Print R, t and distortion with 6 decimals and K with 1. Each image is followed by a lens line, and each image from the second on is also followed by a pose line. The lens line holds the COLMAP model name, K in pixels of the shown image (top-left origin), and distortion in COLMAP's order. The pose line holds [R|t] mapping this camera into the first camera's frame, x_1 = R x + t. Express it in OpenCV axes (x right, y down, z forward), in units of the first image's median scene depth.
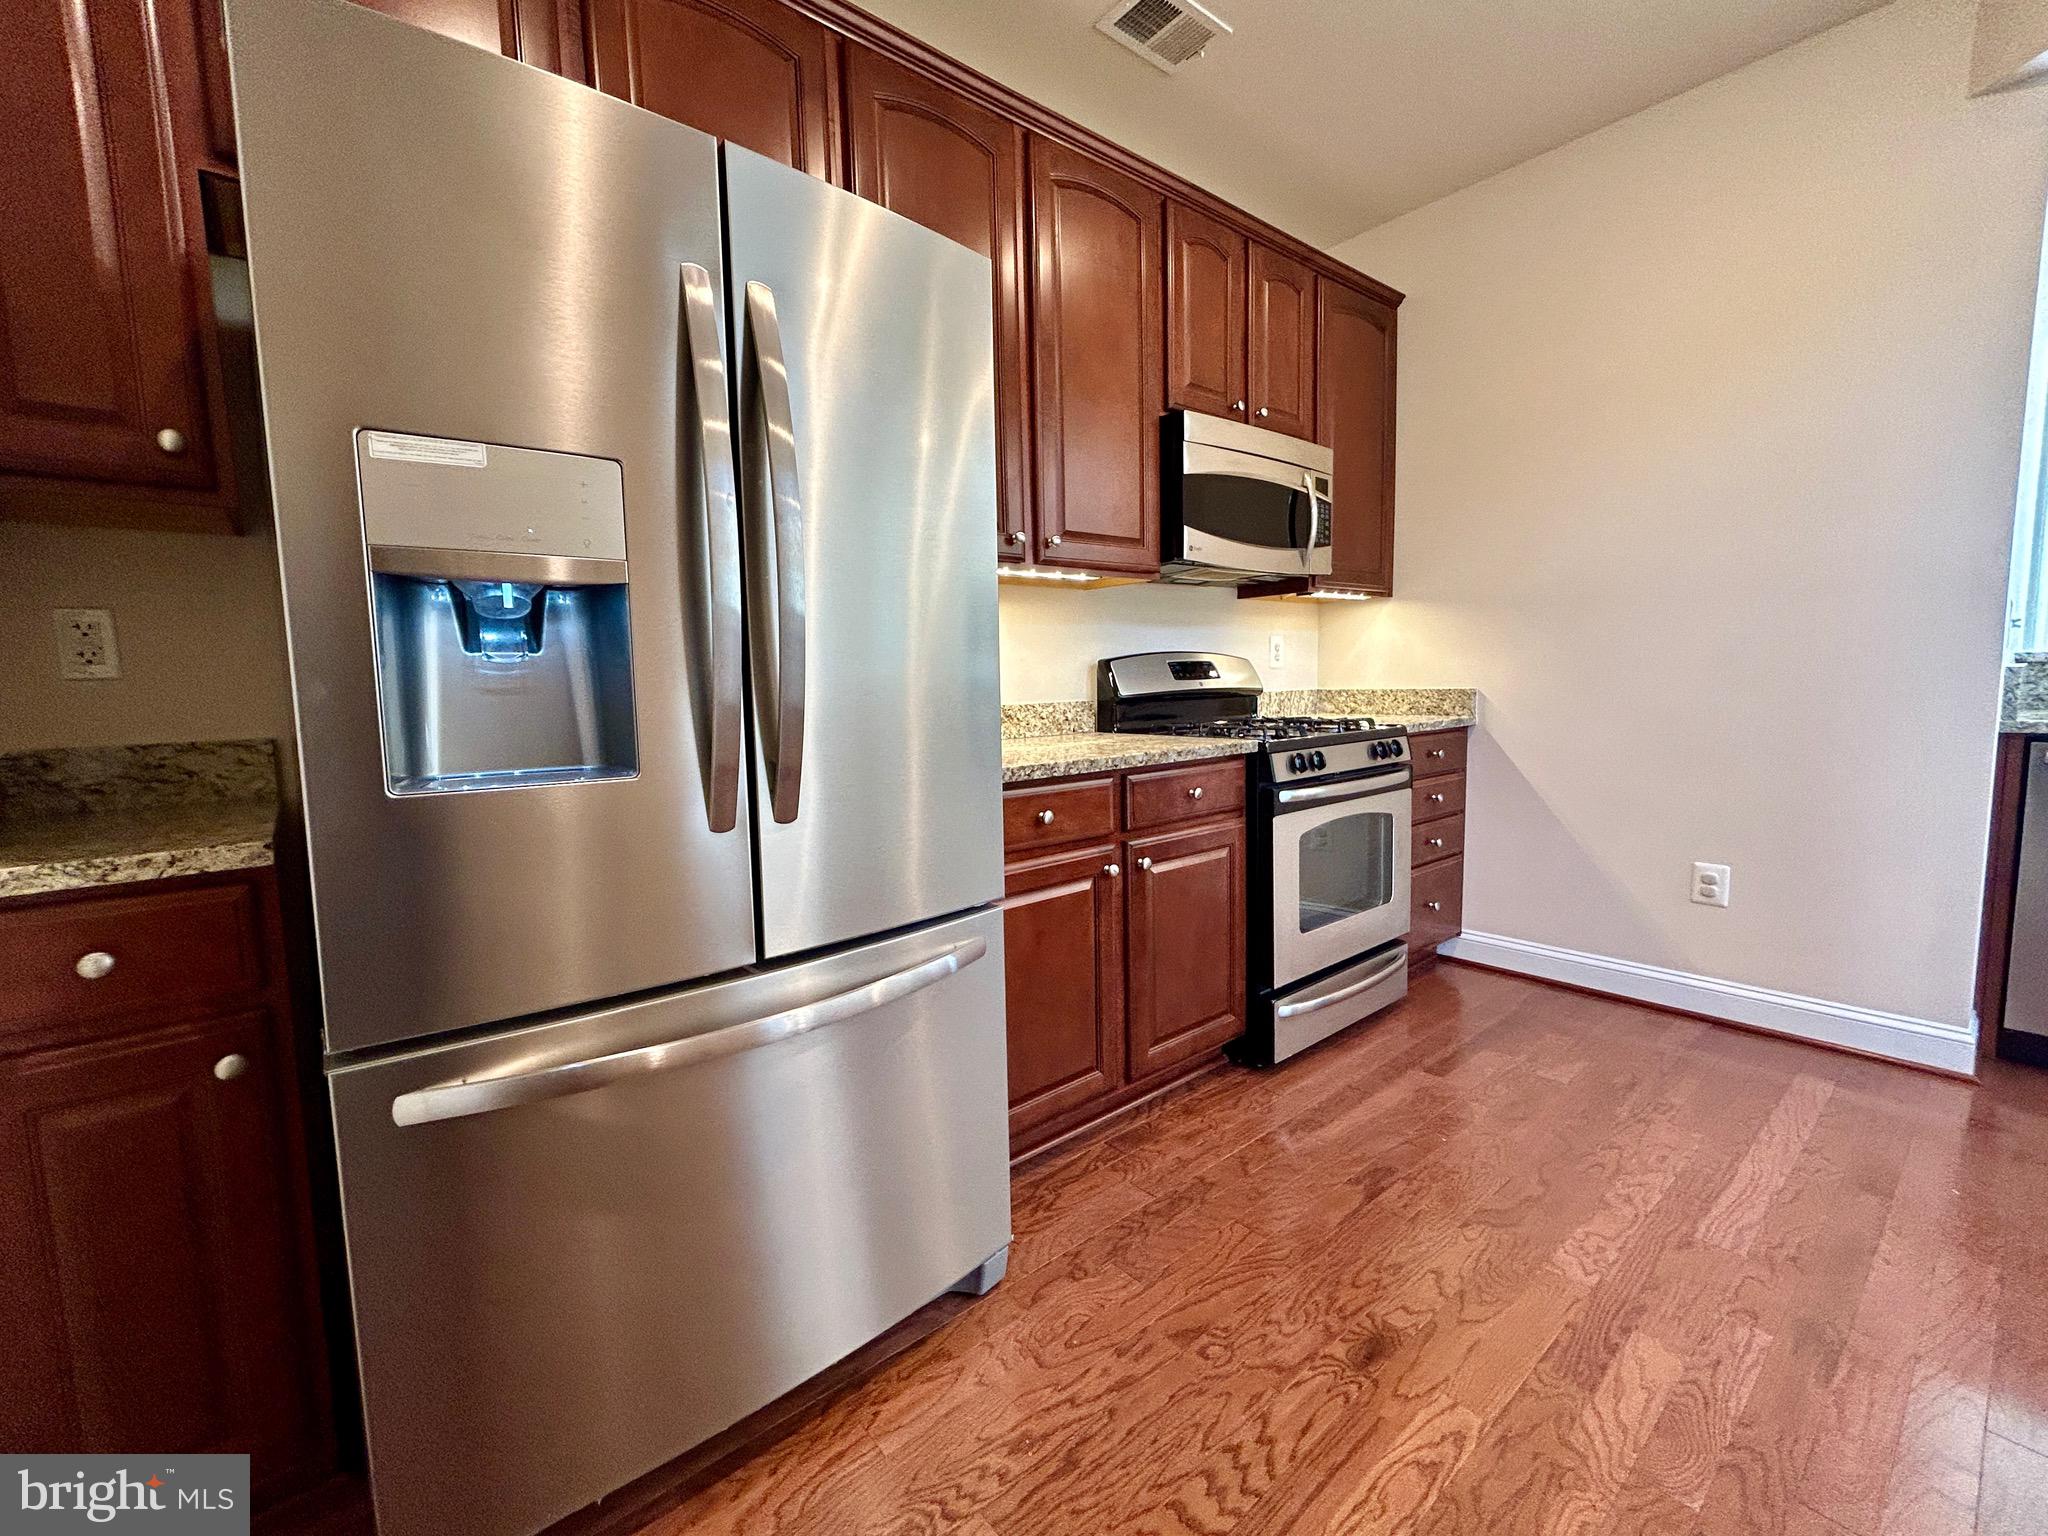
lens RADIAL K [[856.3, 0, 1024.0], [0, 856.3, 768.0], [0, 0, 1]] dist [-0.000034, -0.000008]
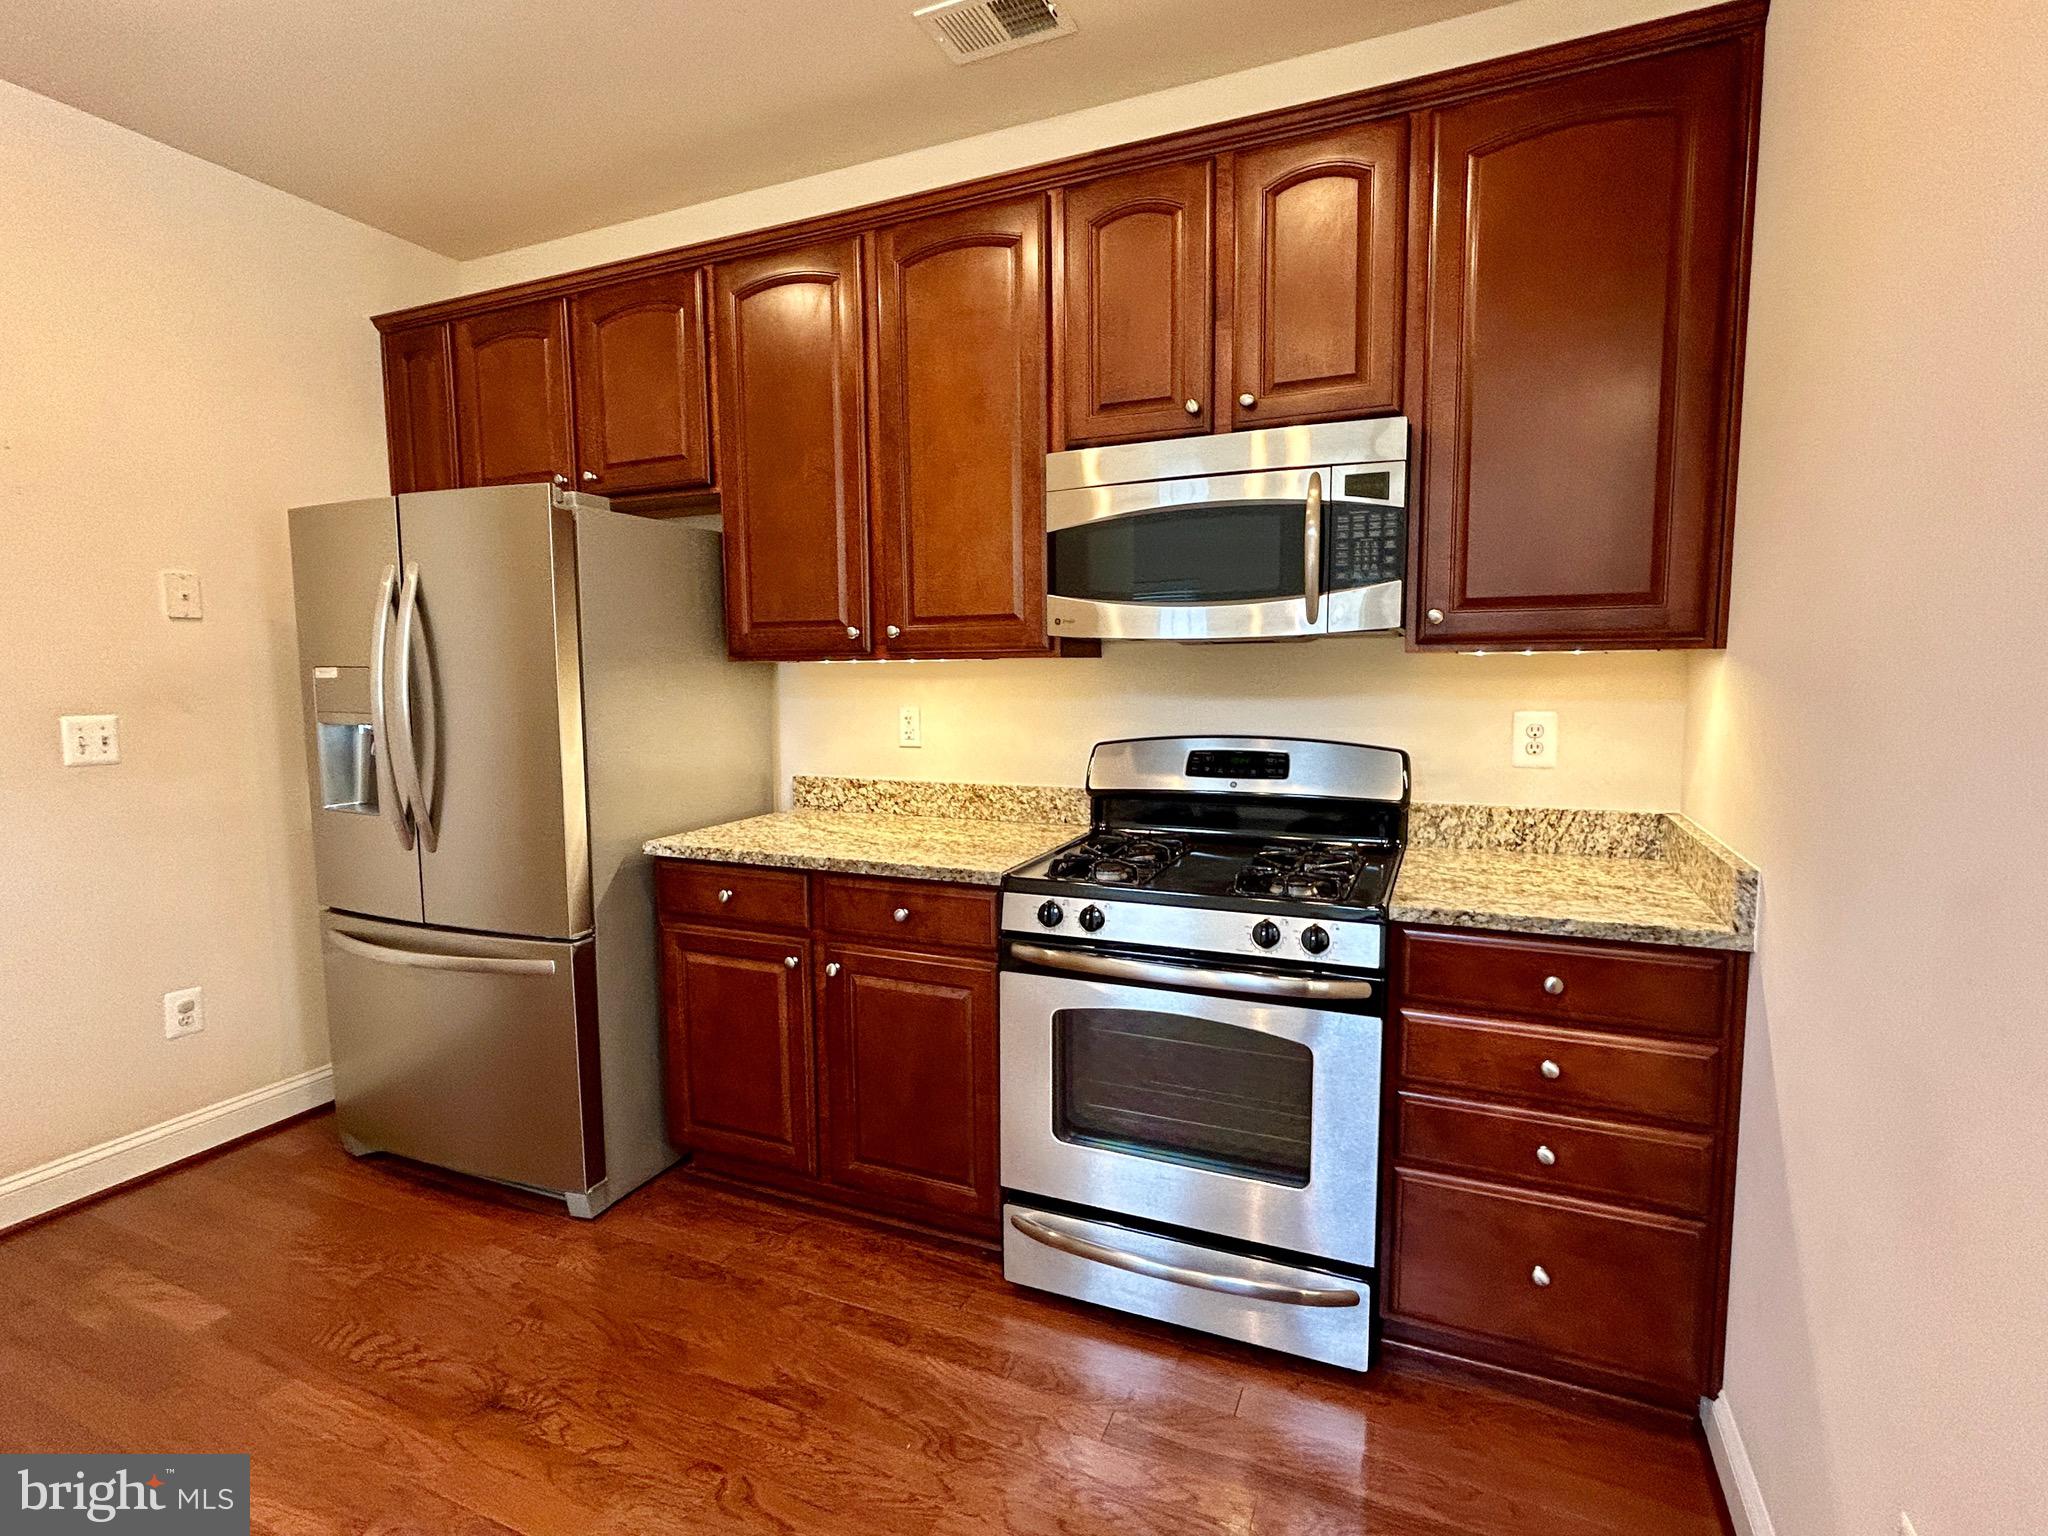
lens RADIAL K [[1003.4, 0, 1017.6], [0, 1003.4, 768.8], [0, 0, 1]] dist [0.003329, 0.000053]
pose [[0.446989, 0.113527, -0.887307, 0.987299], [-0.095079, 0.992325, 0.079066, -0.182406], [0.889472, 0.049023, 0.454352, 0.522523]]
